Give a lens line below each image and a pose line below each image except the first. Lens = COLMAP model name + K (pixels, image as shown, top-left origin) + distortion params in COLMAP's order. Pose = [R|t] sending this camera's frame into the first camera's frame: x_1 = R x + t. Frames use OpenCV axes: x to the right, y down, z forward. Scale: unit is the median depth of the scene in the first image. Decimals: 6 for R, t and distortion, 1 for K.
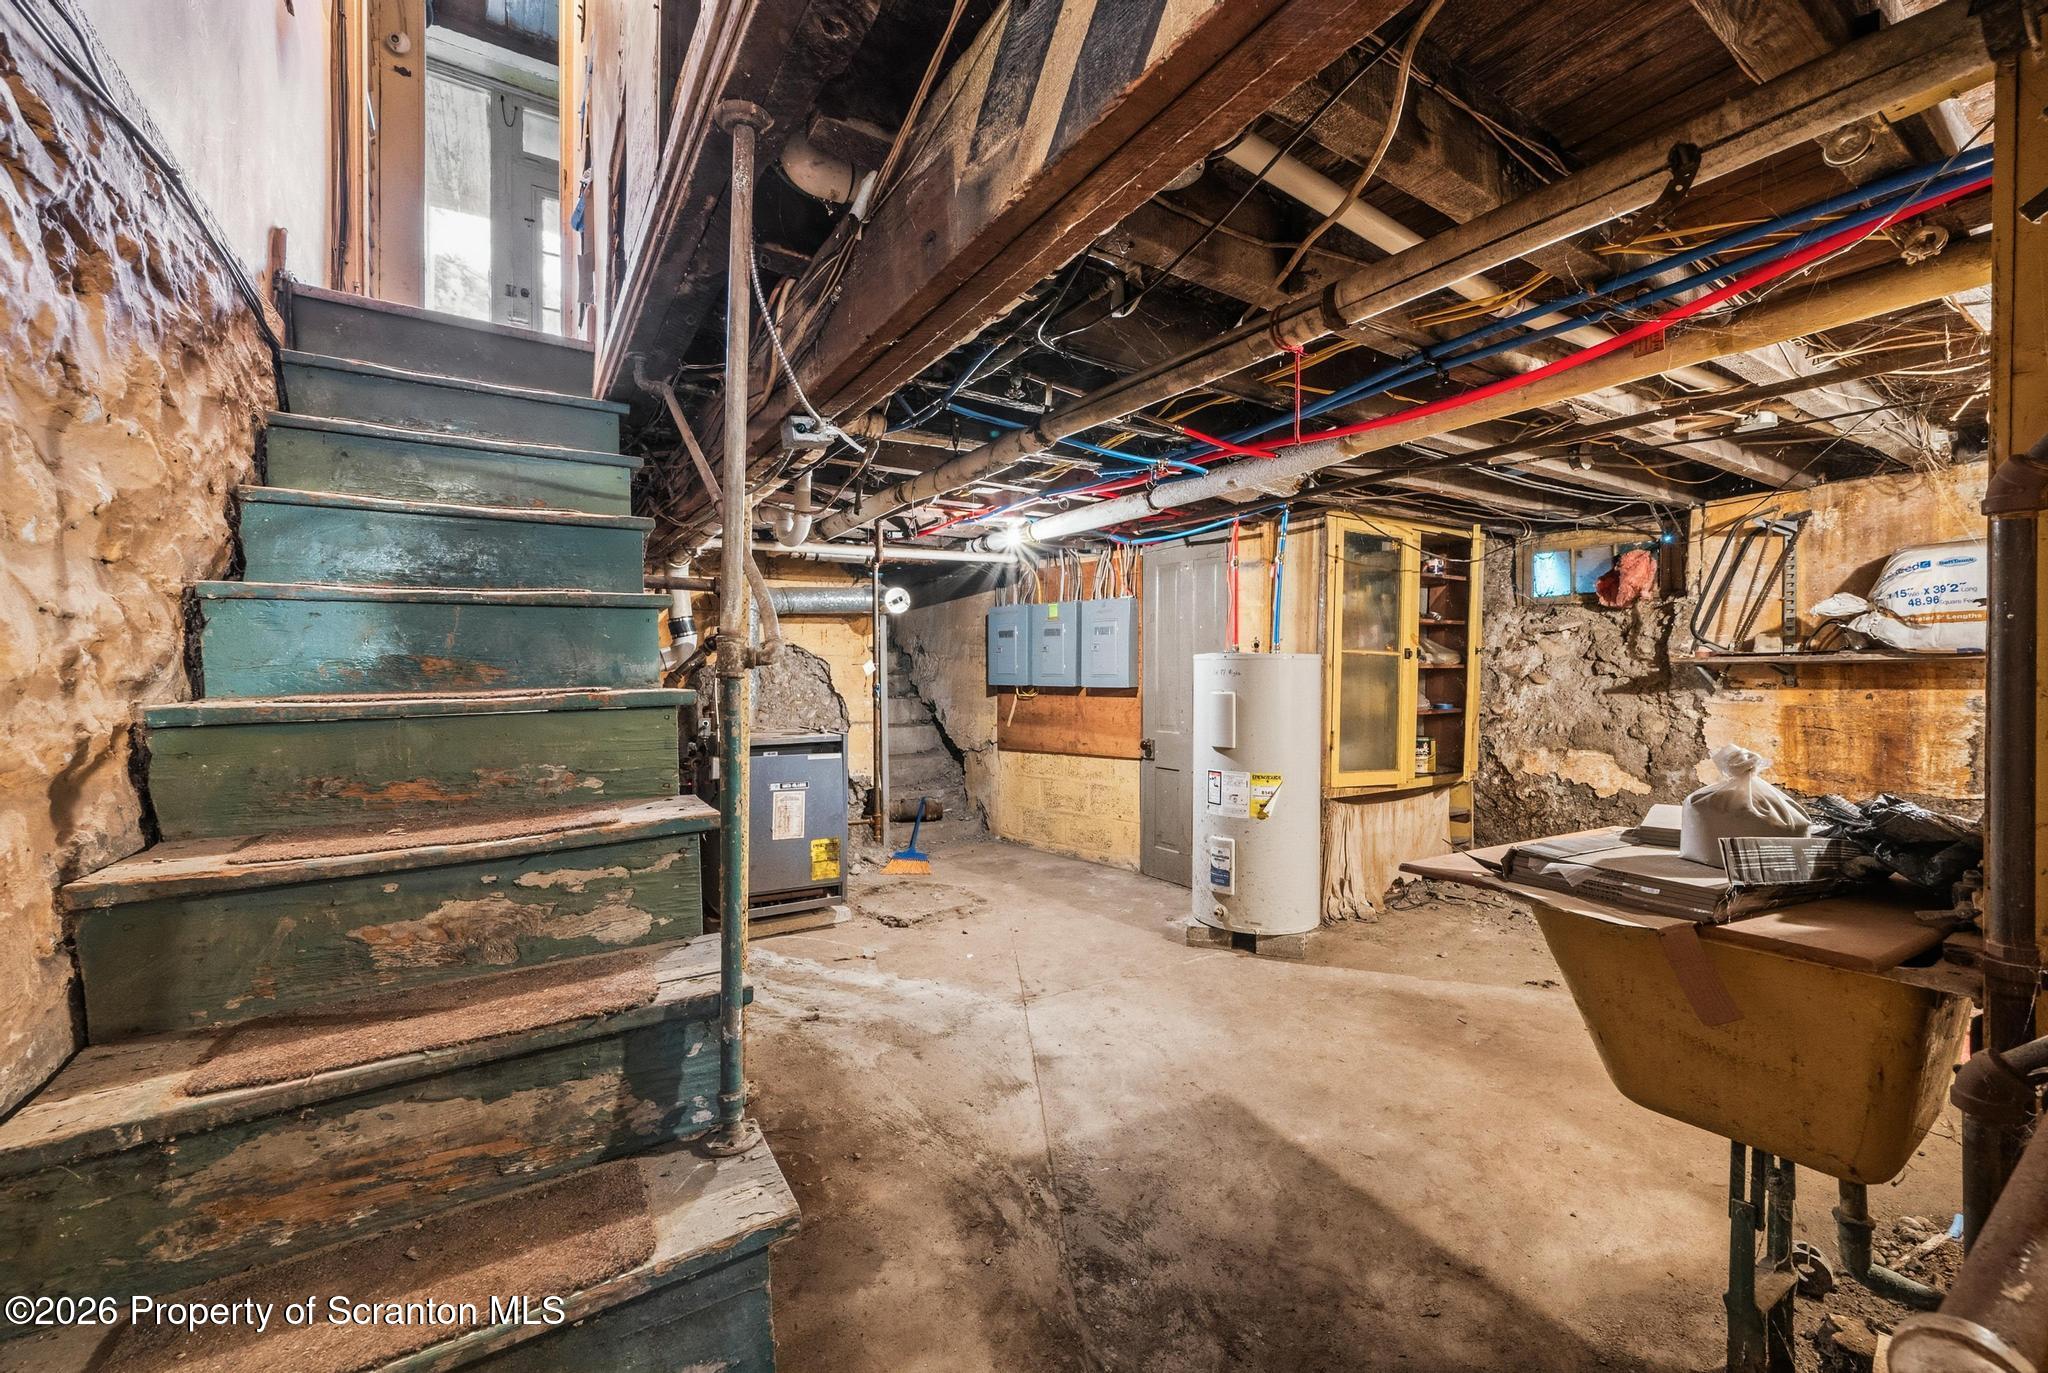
lens RADIAL K [[818.2, 0, 1031.6], [0, 818.2, 681.8], [0, 0, 1]] dist [0.000211, -0.000397]
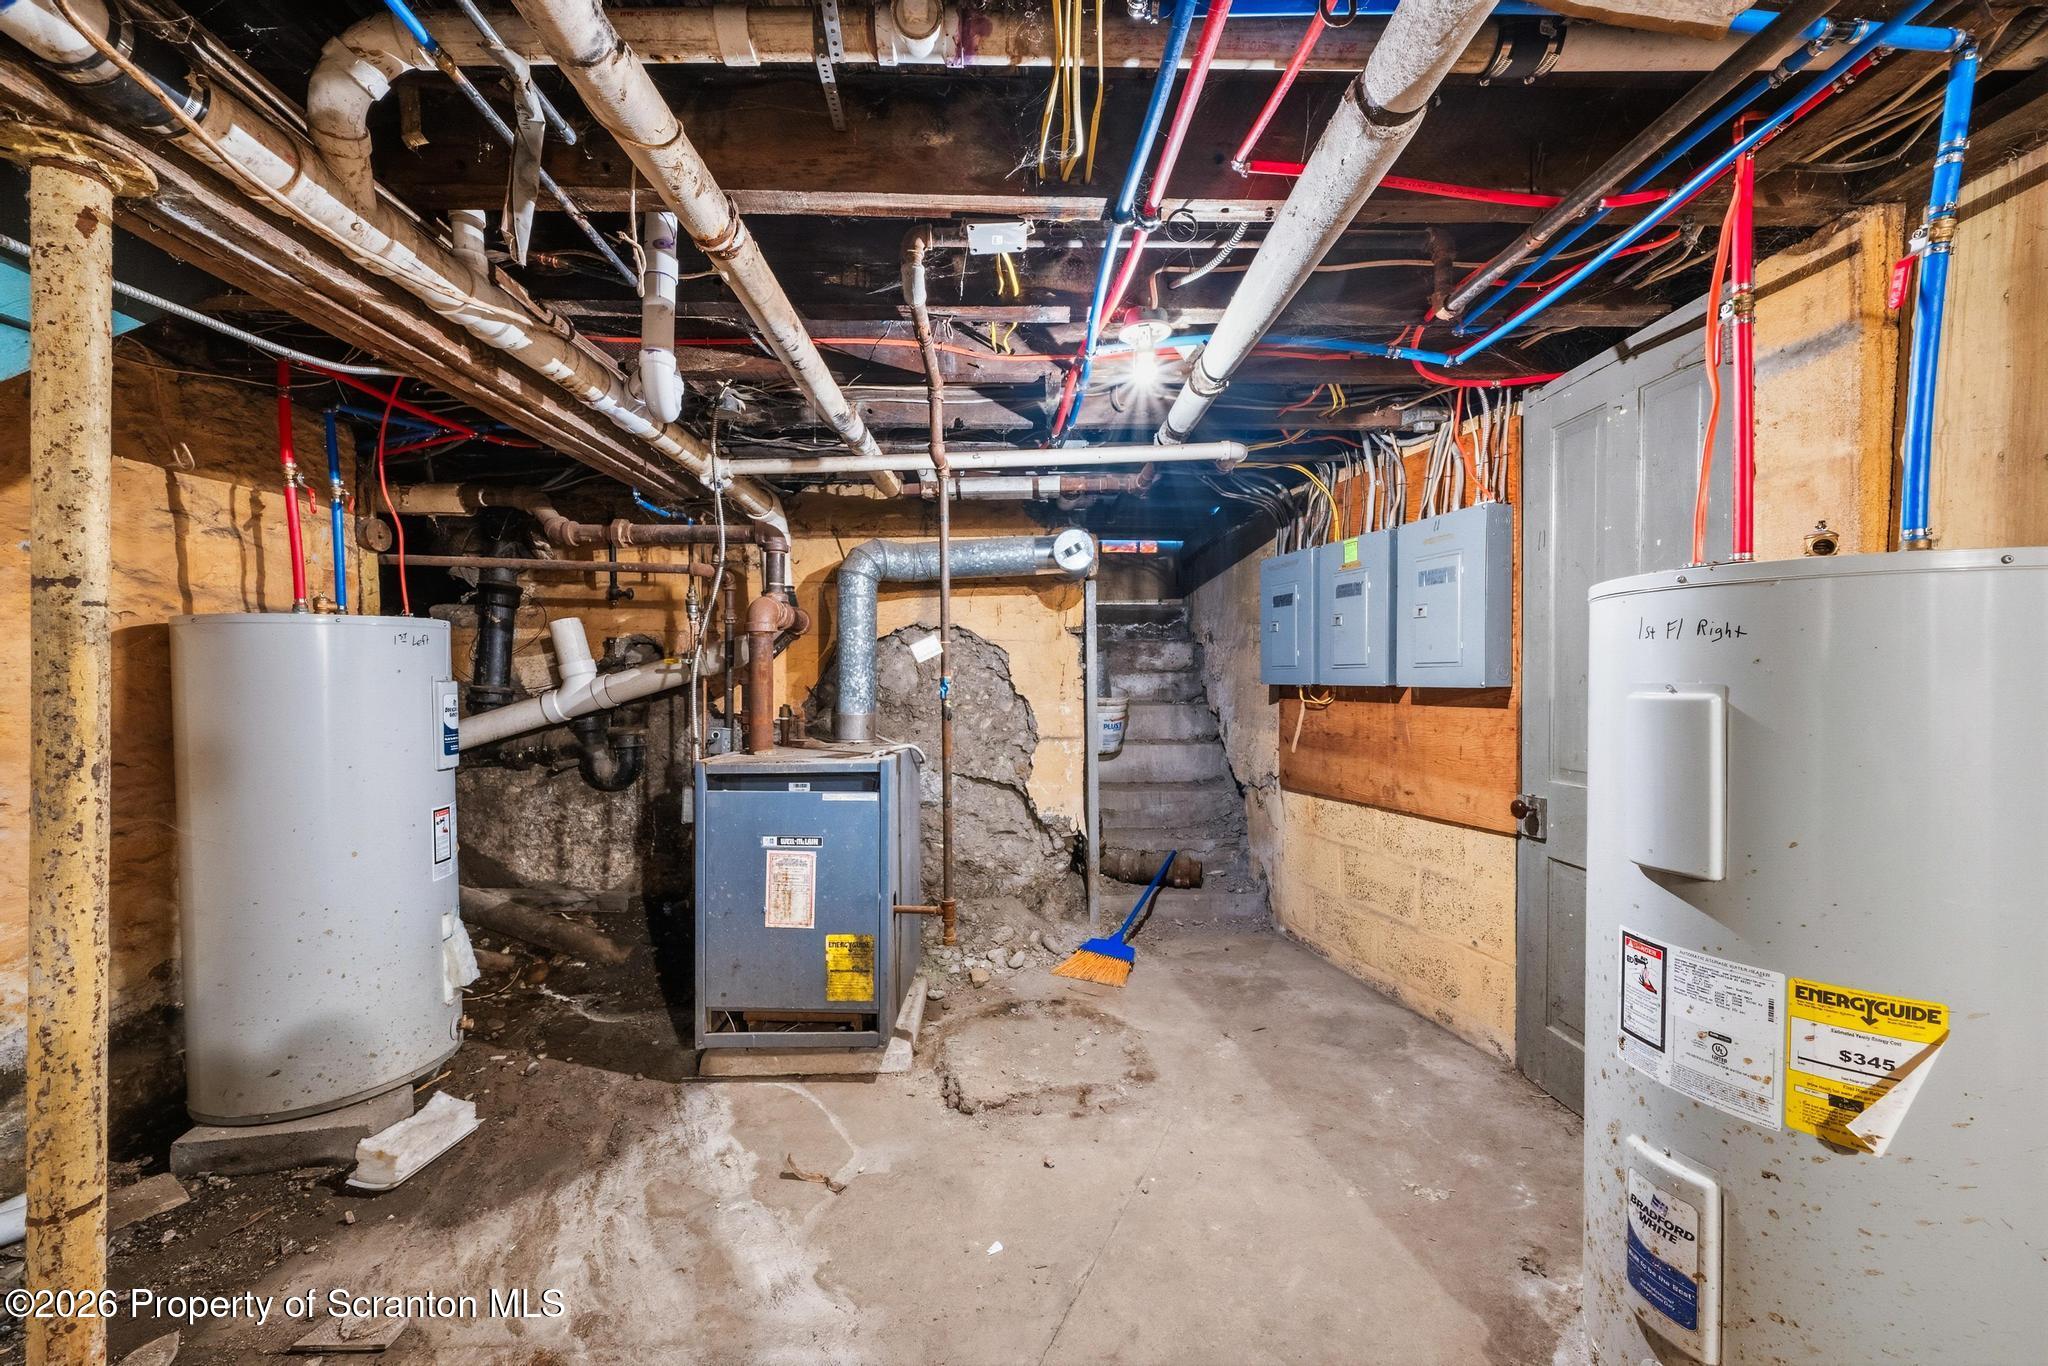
lens RADIAL K [[818.2, 0, 1027.2], [0, 818.2, 686.0], [0, 0, 1]] dist [0.000211, -0.000397]
pose [[0.862436, 0.003651, -0.506153, 0.128071], [-0.005753, 0.999980, -0.002588, 0.008838], [0.506134, 0.005144, 0.862440, 0.433617]]
